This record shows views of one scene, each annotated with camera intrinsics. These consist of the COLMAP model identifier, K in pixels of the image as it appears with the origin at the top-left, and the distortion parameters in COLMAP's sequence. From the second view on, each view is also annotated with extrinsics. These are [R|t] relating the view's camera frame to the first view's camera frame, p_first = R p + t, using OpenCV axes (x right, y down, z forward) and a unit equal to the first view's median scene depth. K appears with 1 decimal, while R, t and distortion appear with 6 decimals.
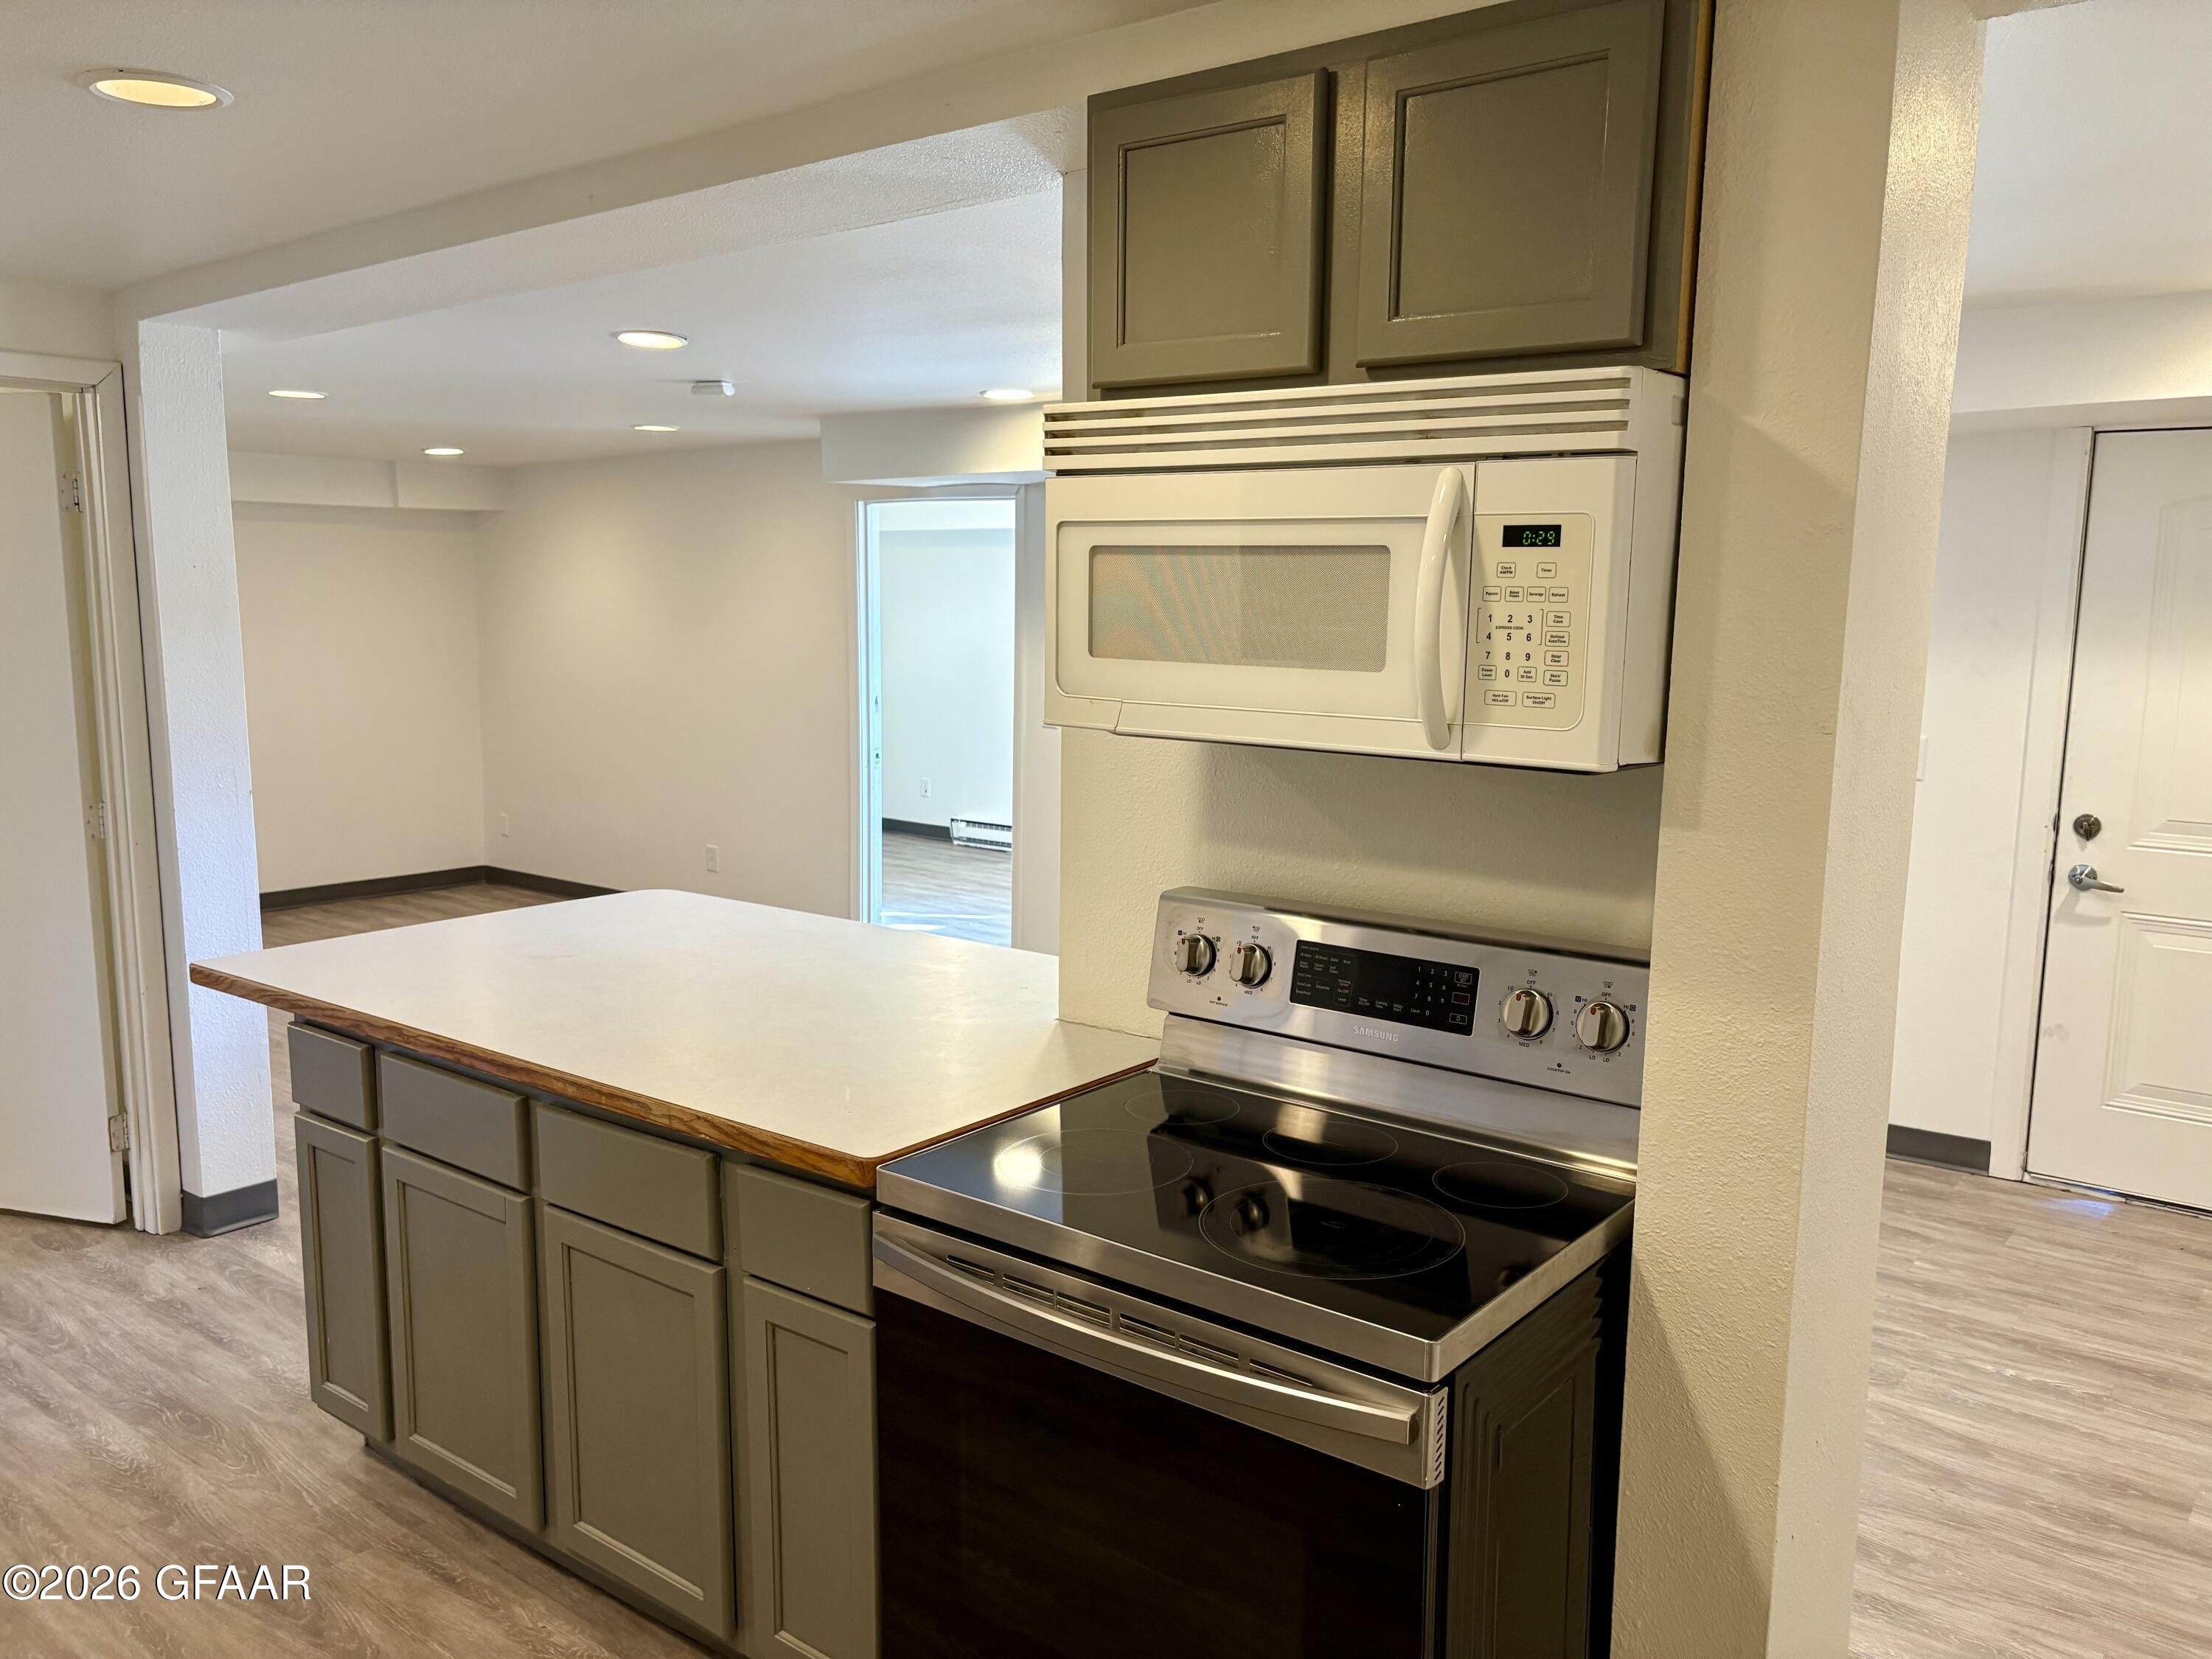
lens RADIAL K [[1690.8, 0, 1106.2], [0, 1690.8, 831.9], [0, 0, 1]] dist [0.002993, 0.000501]
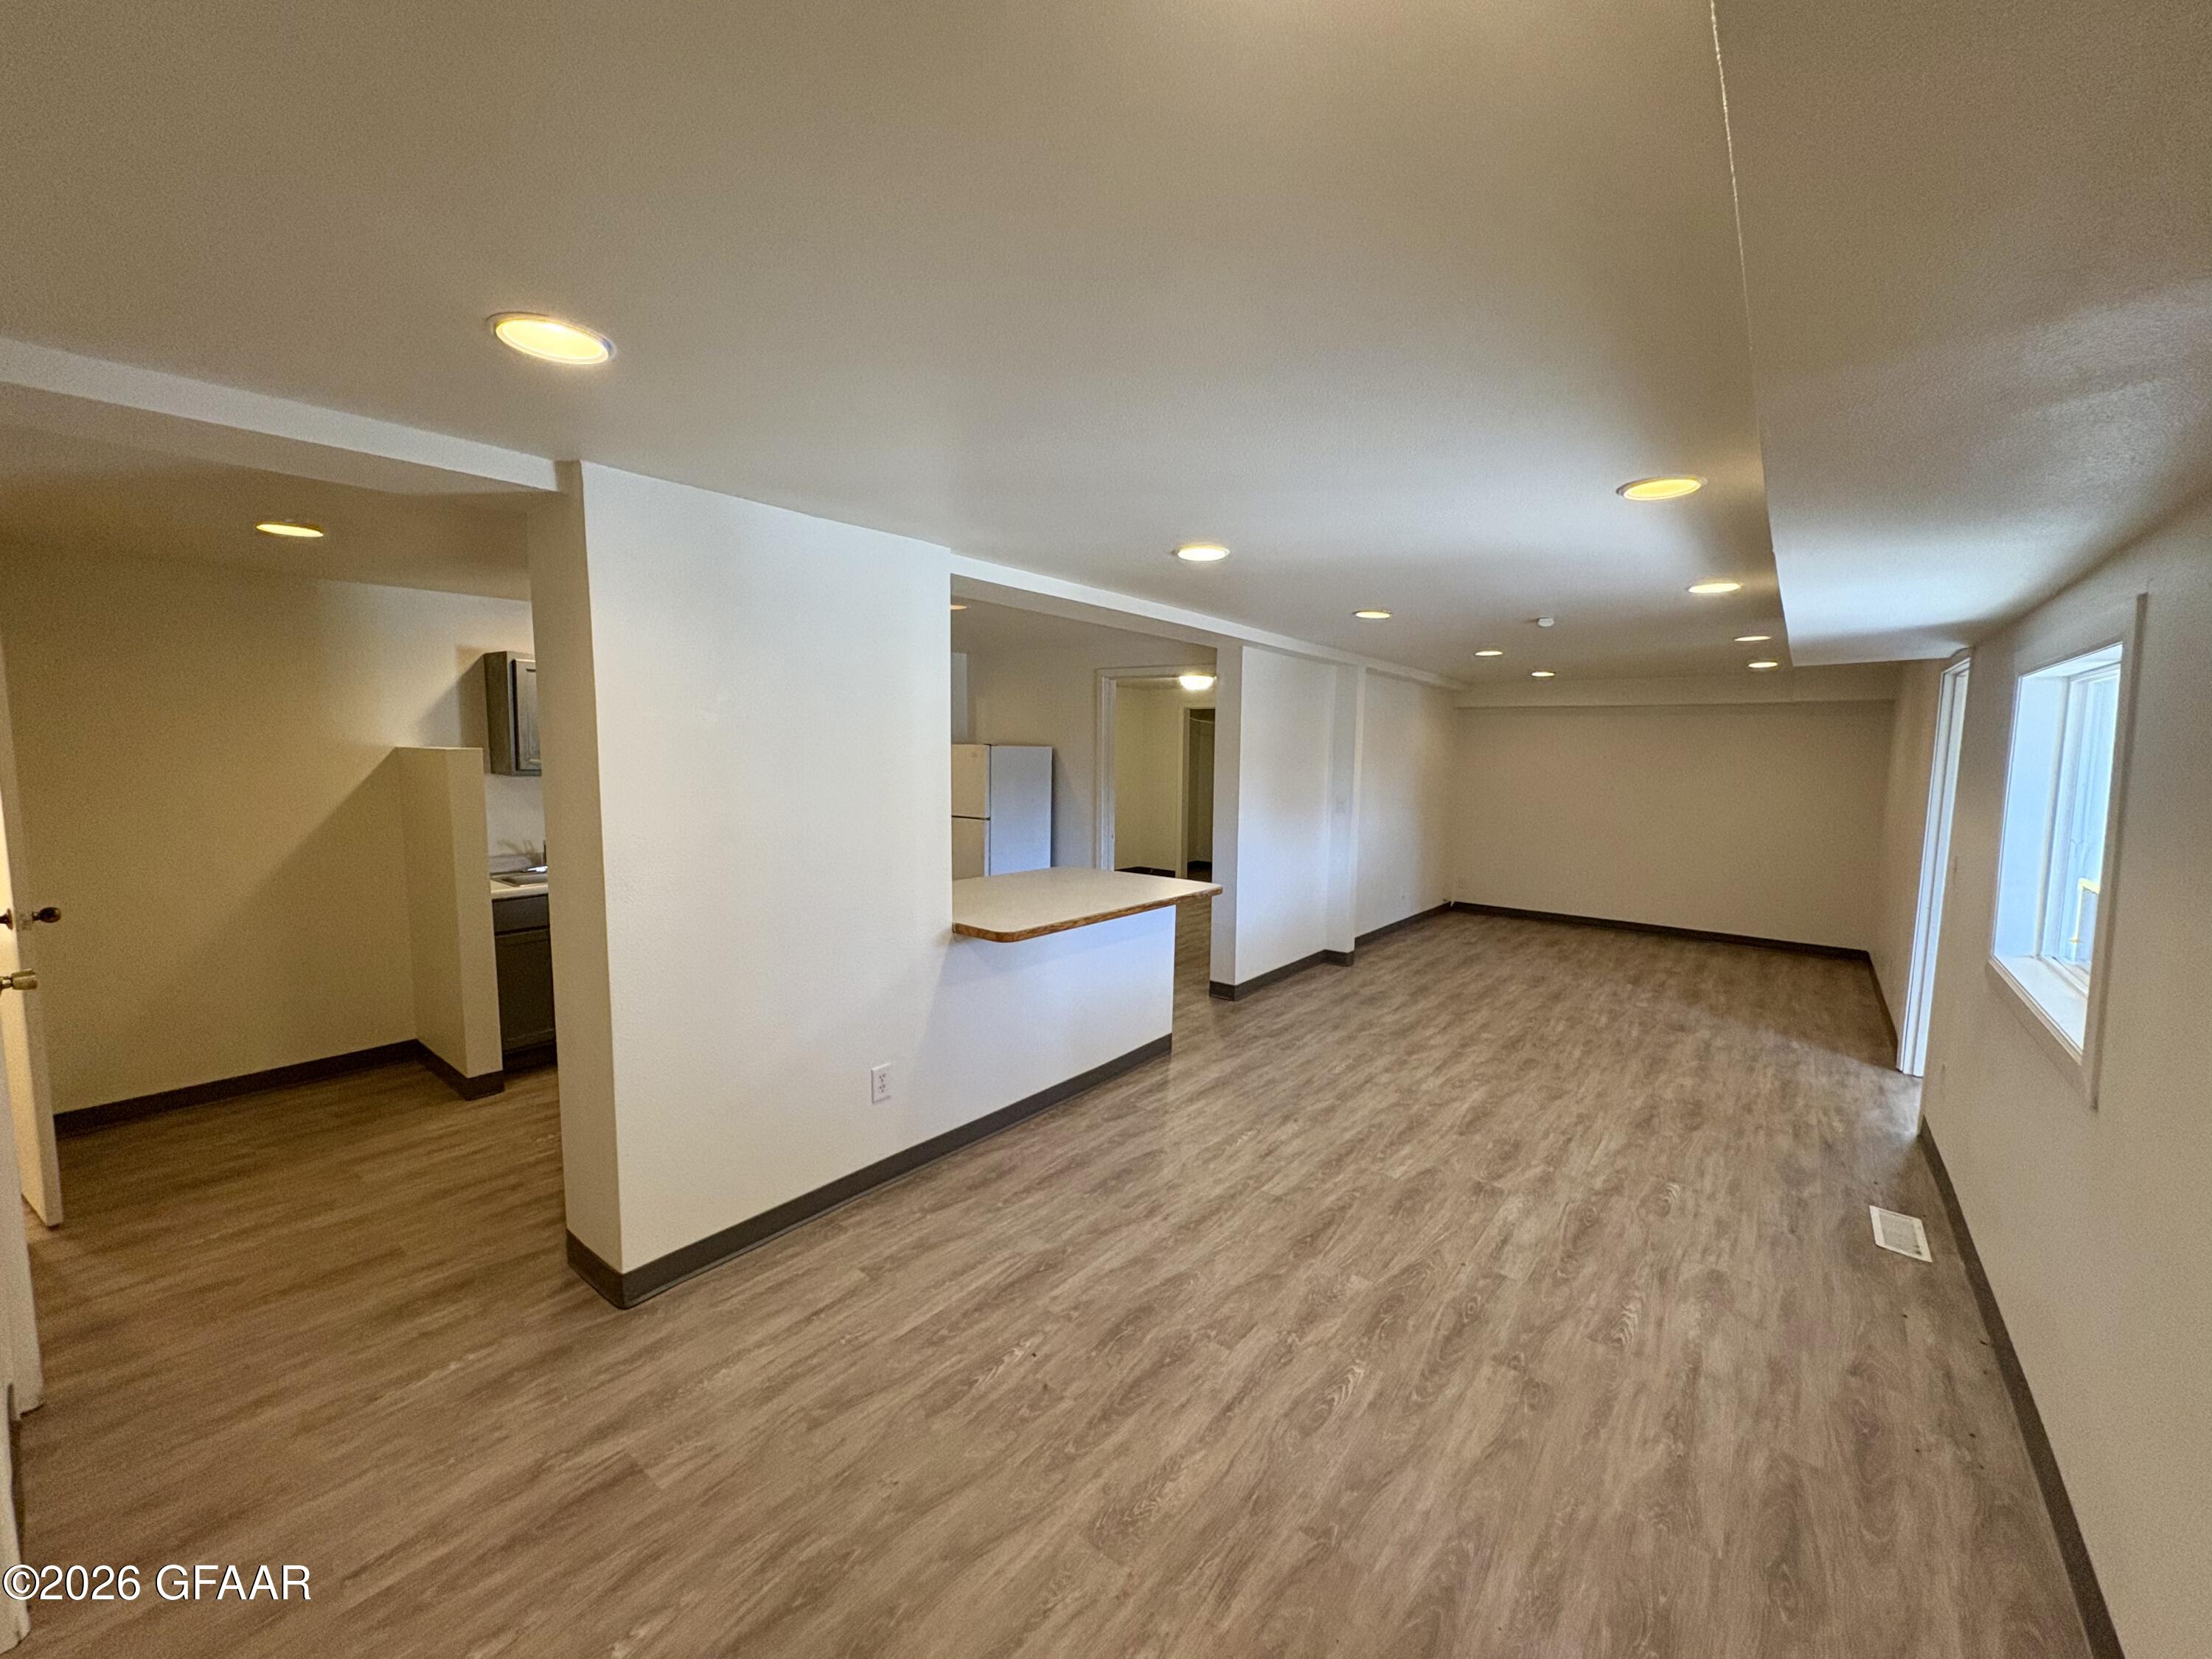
lens RADIAL K [[865.6, 0, 1108.3], [0, 865.6, 829.5], [0, 0, 1]] dist [0.000442, -0.000278]
pose [[0.010236, 0.082484, -0.996540, 1.126929], [-0.155848, 0.984545, 0.079891, -0.140672], [0.987728, 0.154491, 0.022933, 1.135813]]
